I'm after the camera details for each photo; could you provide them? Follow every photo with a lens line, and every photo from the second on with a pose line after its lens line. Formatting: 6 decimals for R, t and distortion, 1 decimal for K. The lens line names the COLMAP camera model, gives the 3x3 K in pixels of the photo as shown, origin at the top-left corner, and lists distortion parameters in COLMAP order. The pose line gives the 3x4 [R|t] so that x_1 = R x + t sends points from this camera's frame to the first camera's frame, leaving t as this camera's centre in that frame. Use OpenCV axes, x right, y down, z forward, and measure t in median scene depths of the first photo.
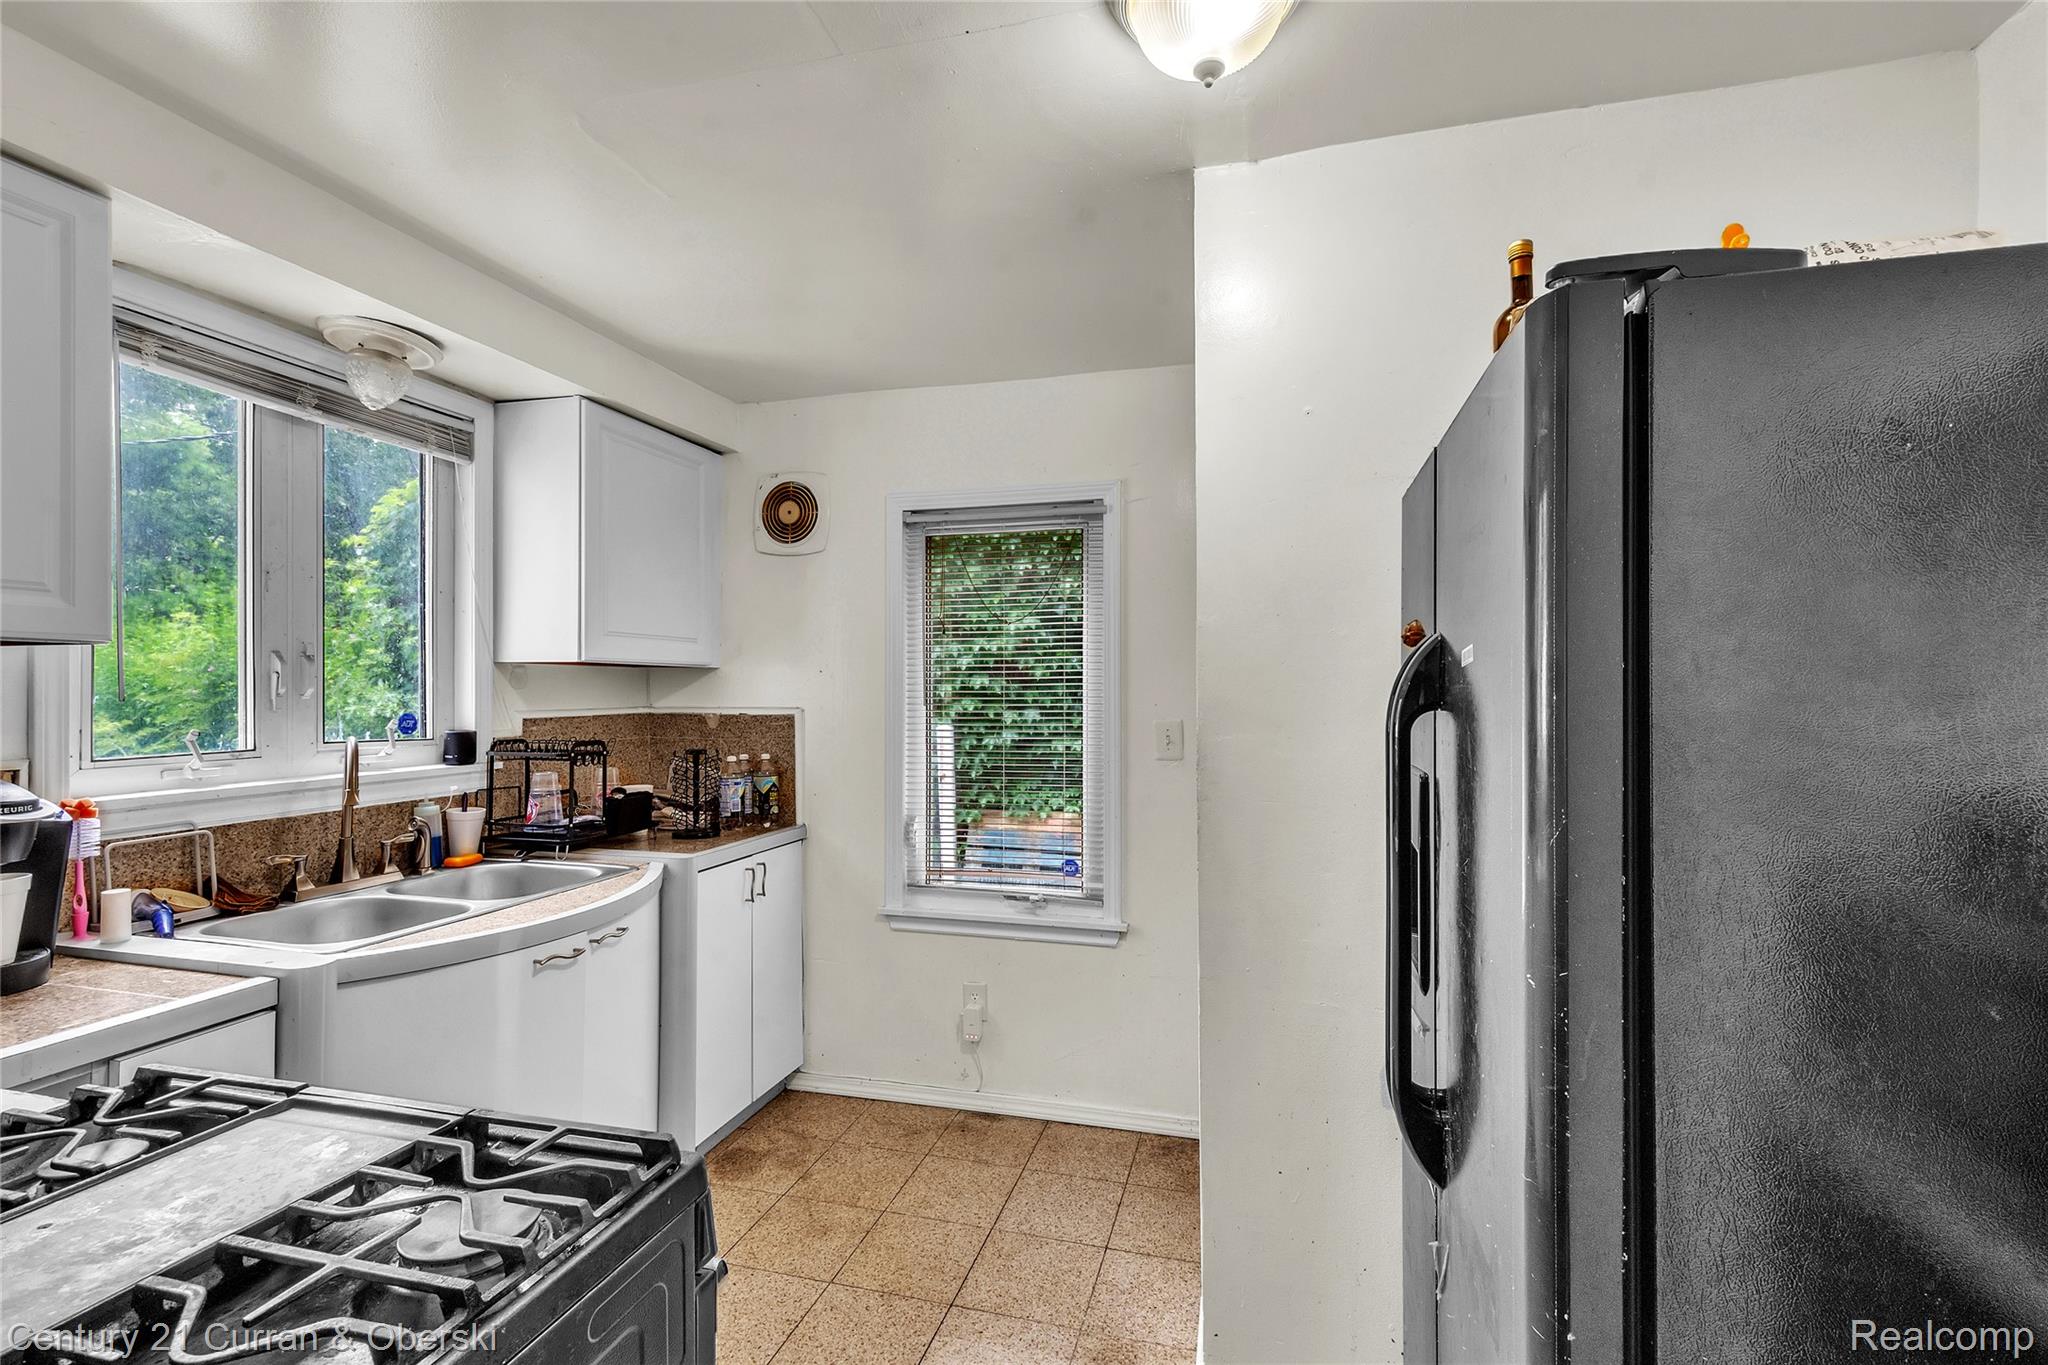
lens RADIAL K [[930.6, 0, 1028.8], [0, 930.6, 684.6], [0, 0, 1]] dist [0.010265, -0.001024]
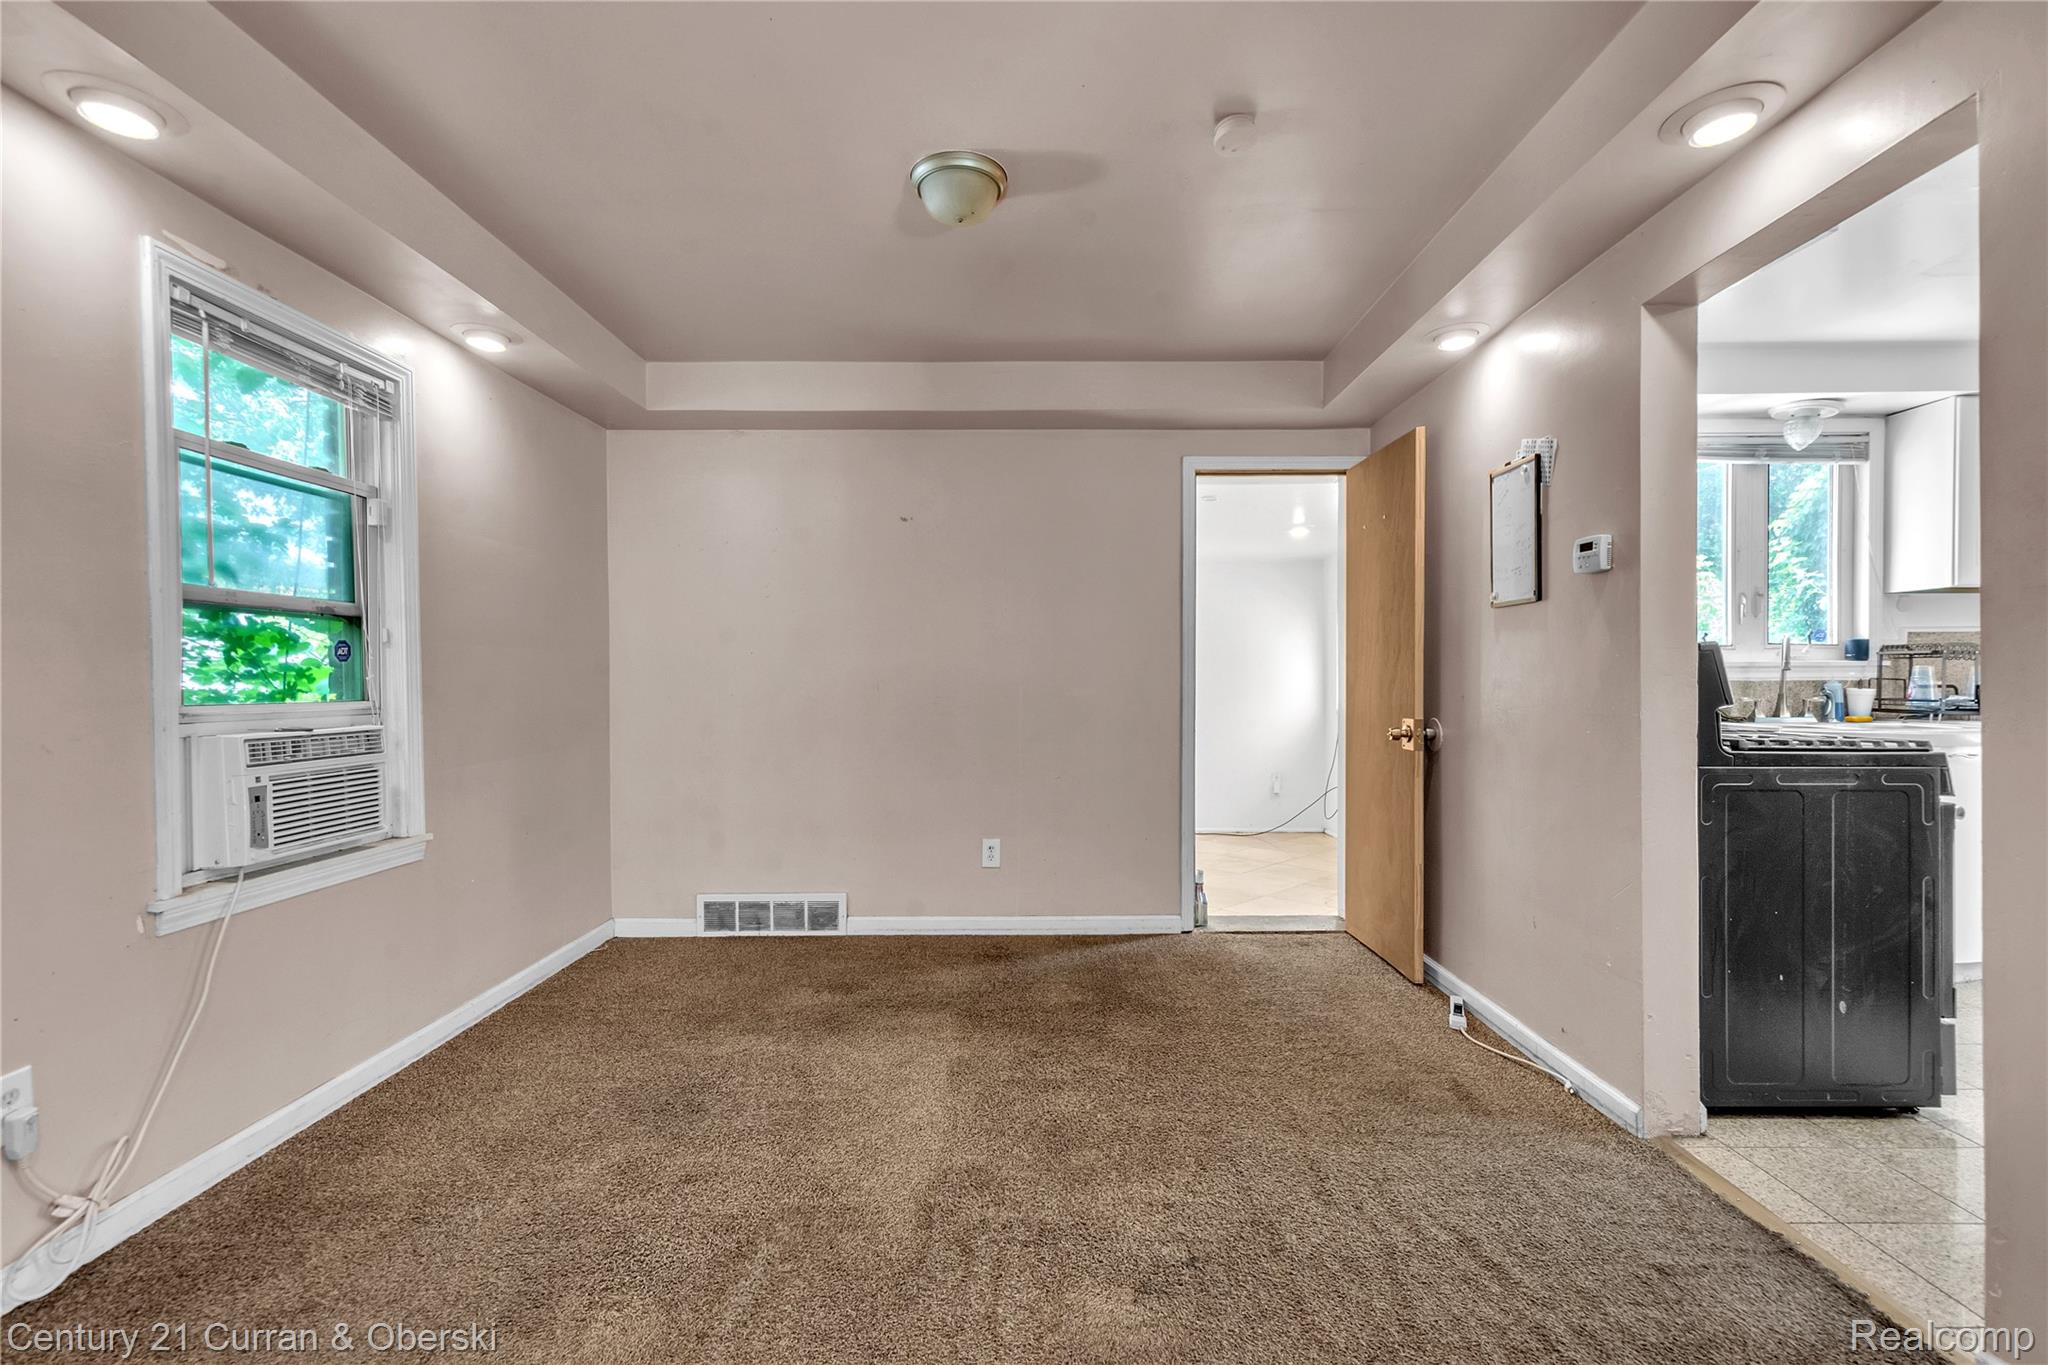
lens RADIAL K [[930.6, 0, 1037.8], [0, 930.6, 691.0], [0, 0, 1]] dist [0.010265, -0.001024]
pose [[0.282460, 0.010761, -0.959219, 0.505135], [0.009935, 0.999851, 0.014143, 0.101622], [0.959228, -0.013524, 0.282311, -0.751581]]
